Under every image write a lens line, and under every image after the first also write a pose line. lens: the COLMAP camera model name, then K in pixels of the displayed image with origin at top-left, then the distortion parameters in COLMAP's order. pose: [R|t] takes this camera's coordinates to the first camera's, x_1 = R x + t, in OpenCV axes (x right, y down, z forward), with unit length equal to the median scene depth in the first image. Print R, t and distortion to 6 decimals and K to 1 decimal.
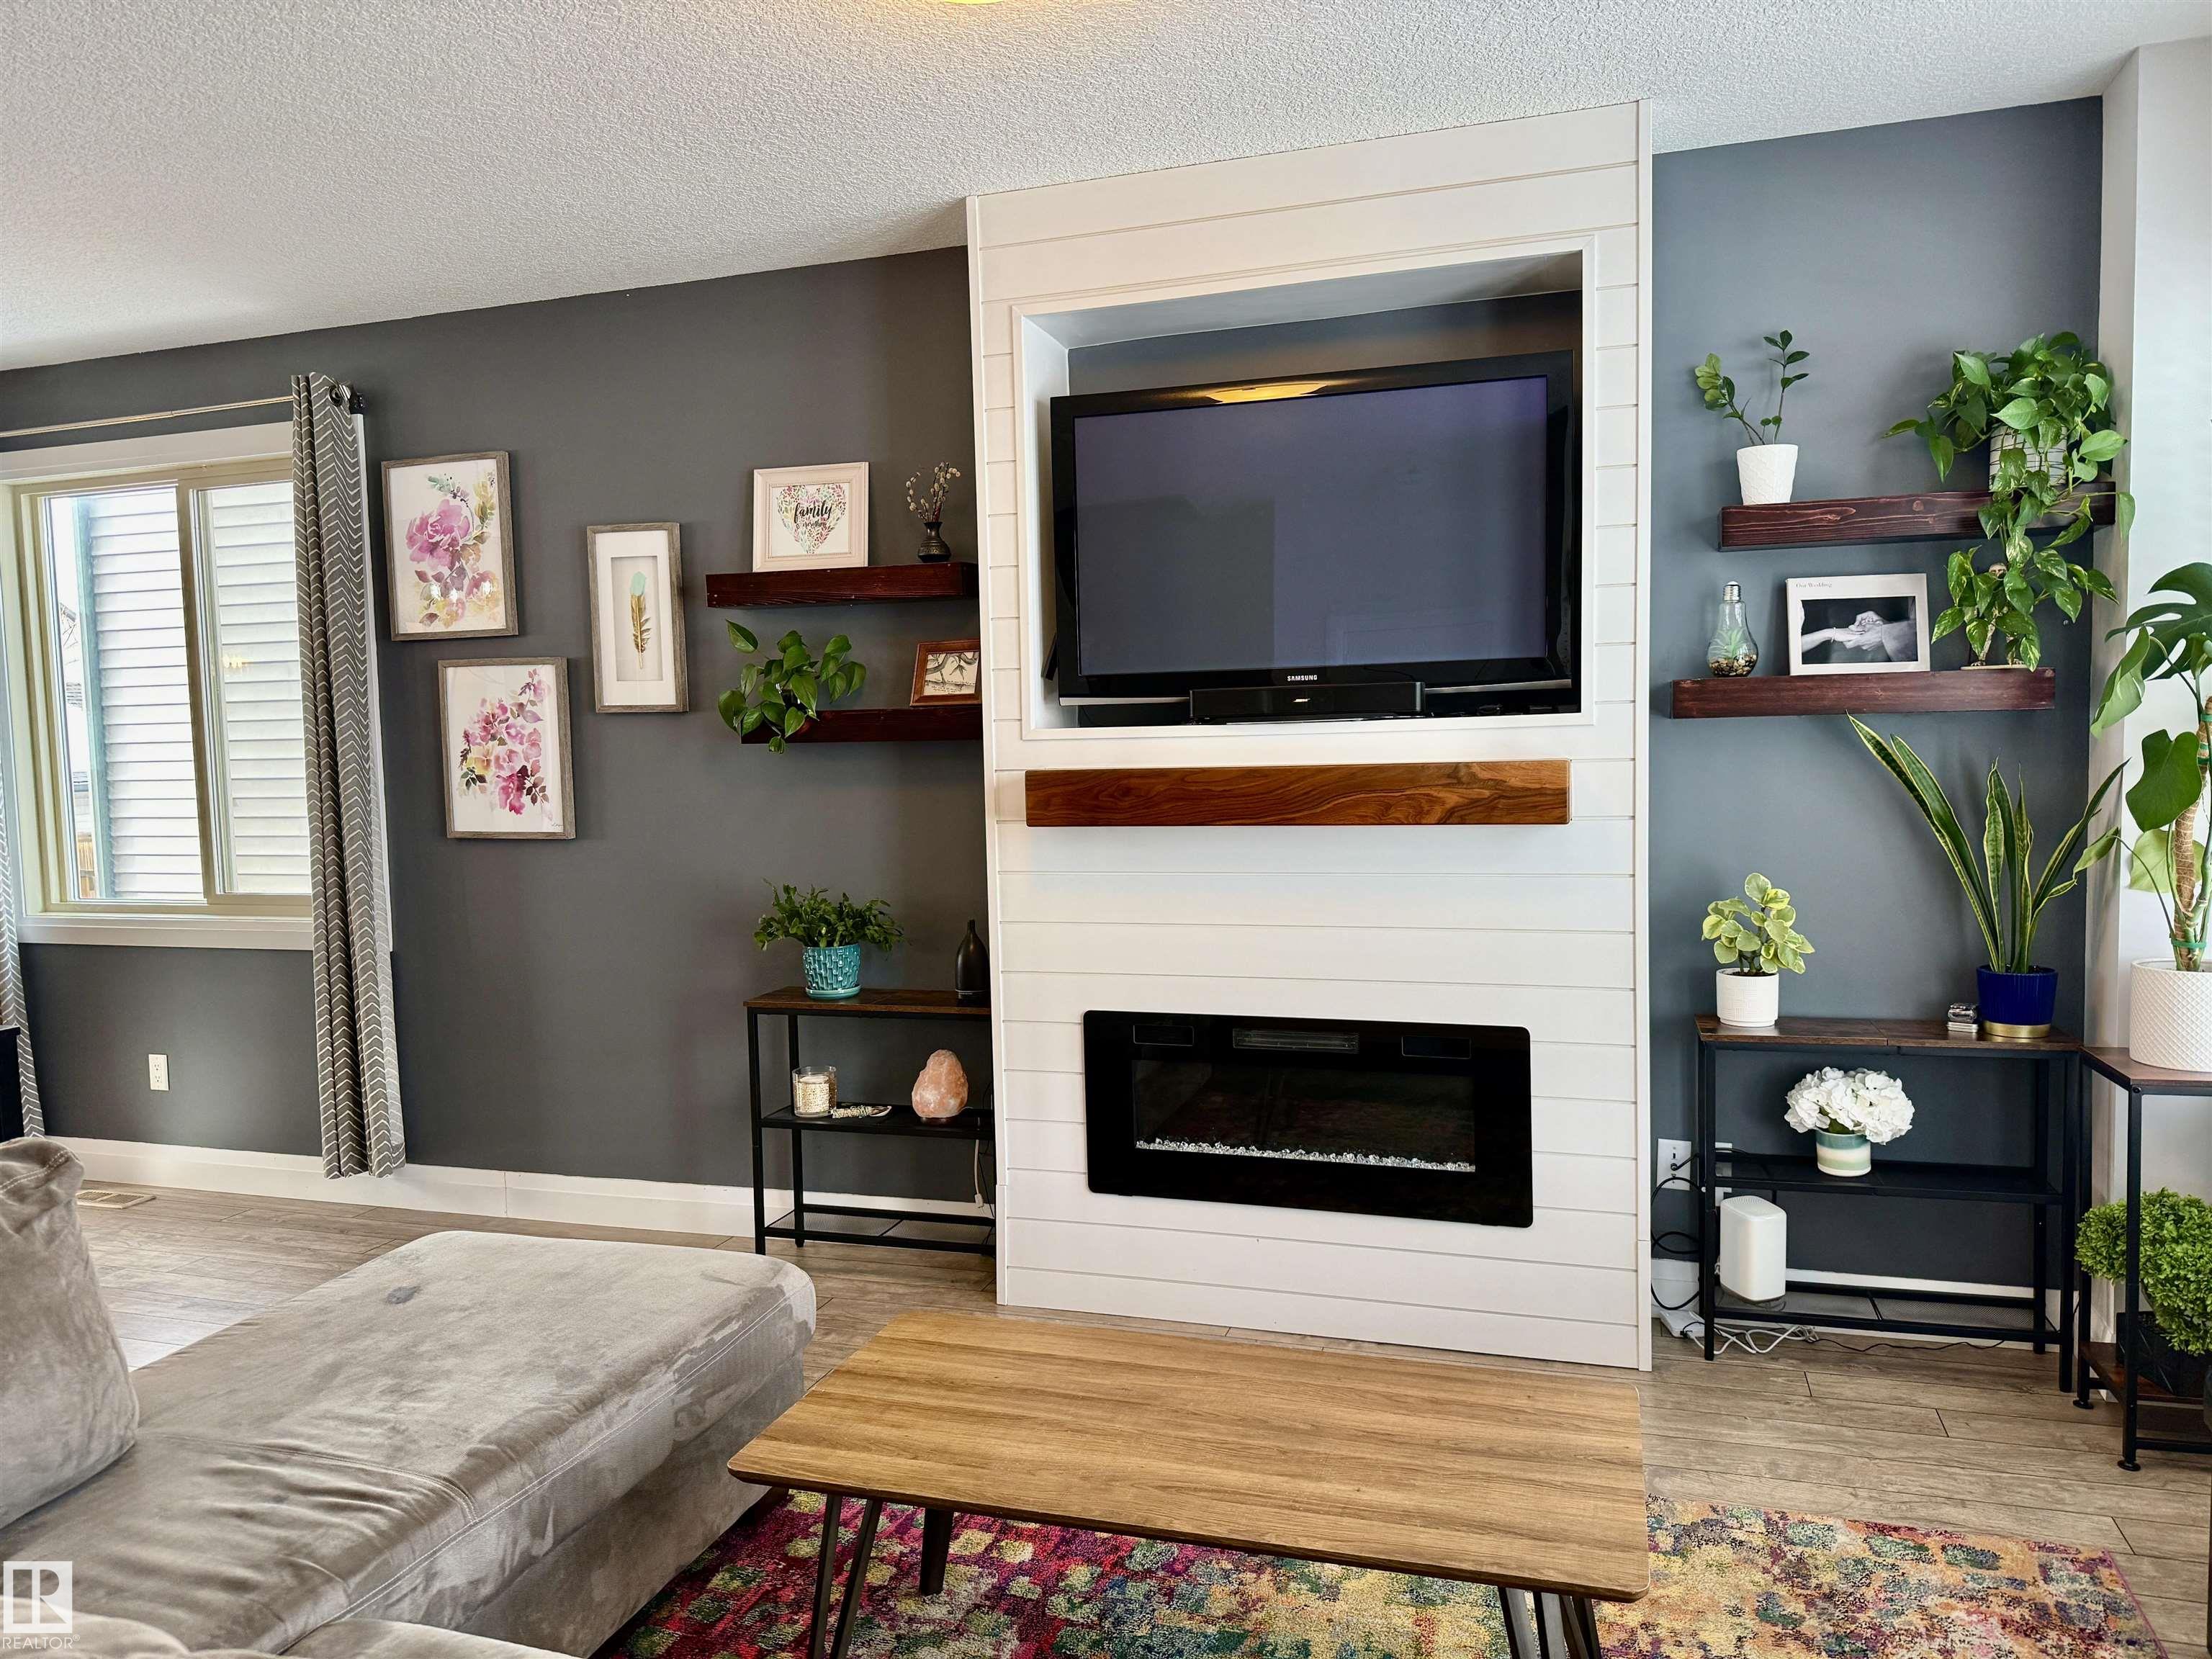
lens RADIAL K [[1558.7, 0, 1097.7], [0, 1558.7, 843.5], [0, 0, 1]] dist [0.124123, -0.199346]
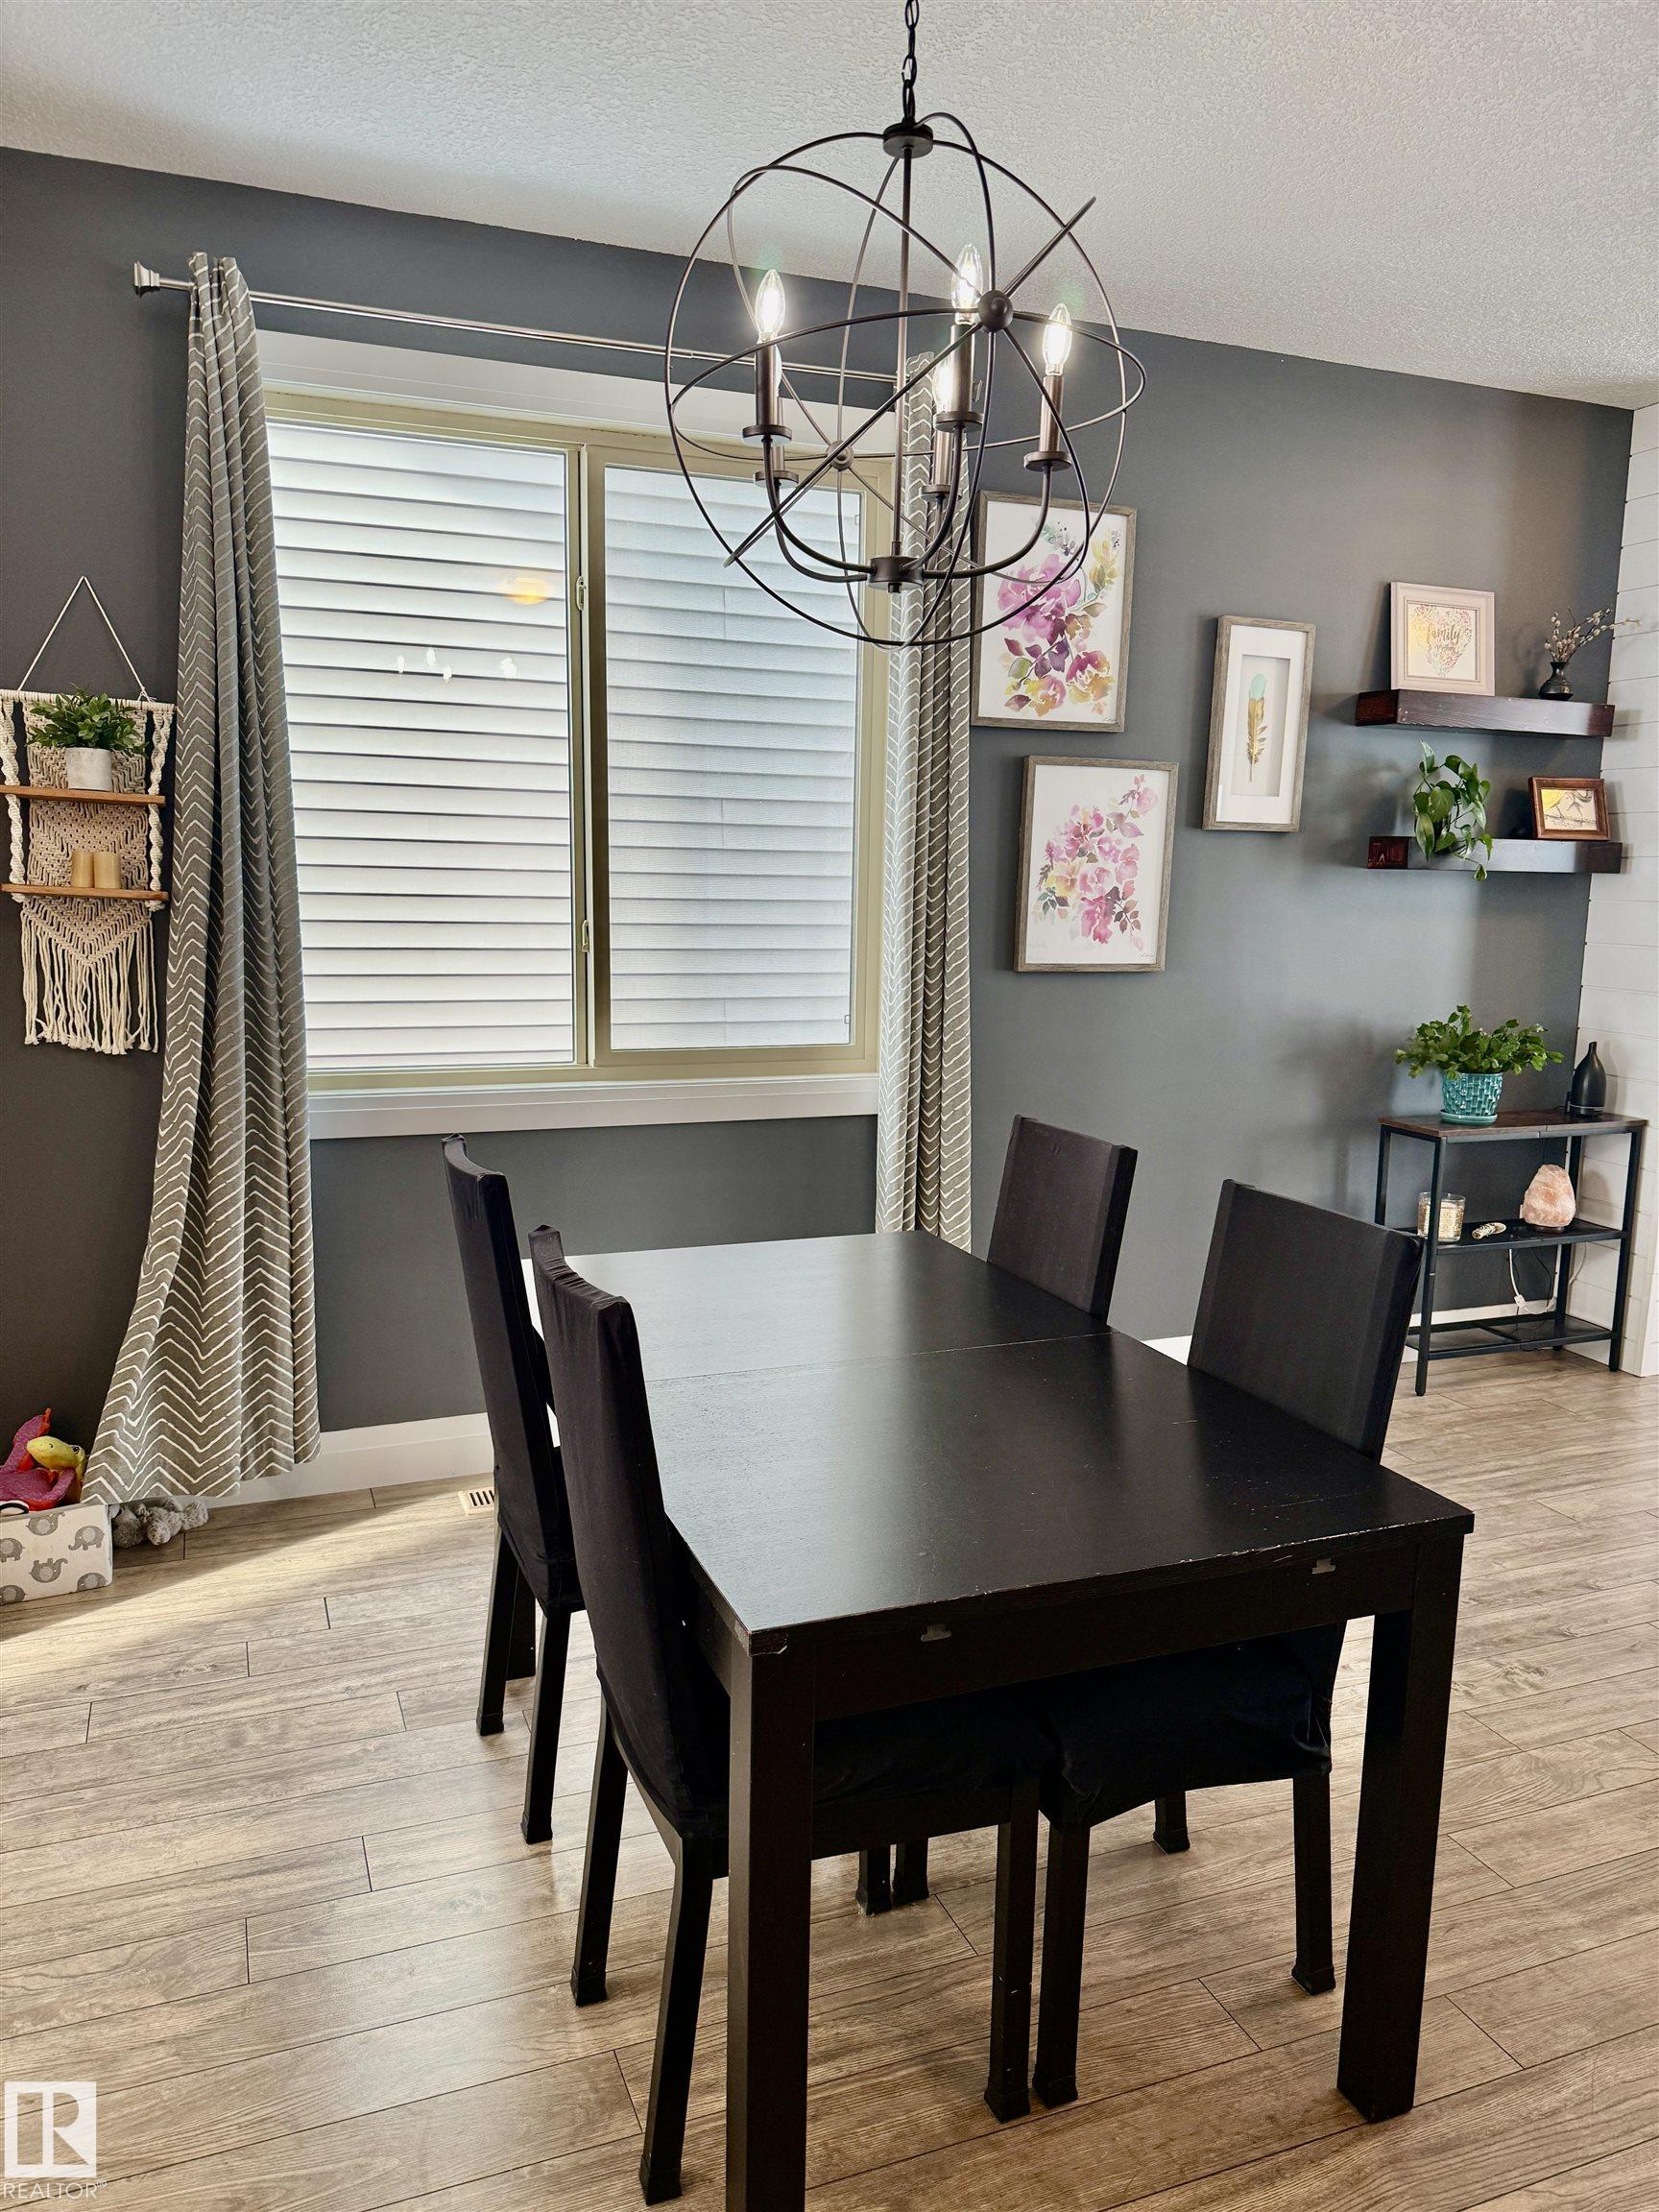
lens RADIAL K [[1547.2, 0, 823.1], [0, 1547.2, 1129.2], [0, 0, 1]] dist [0.178610, -0.347647]
pose [[0.767847, -0.065176, 0.637309, -1.052971], [0.009977, 0.995907, 0.089828, 0.004887], [-0.640555, -0.062616, 0.765355, 0.437612]]
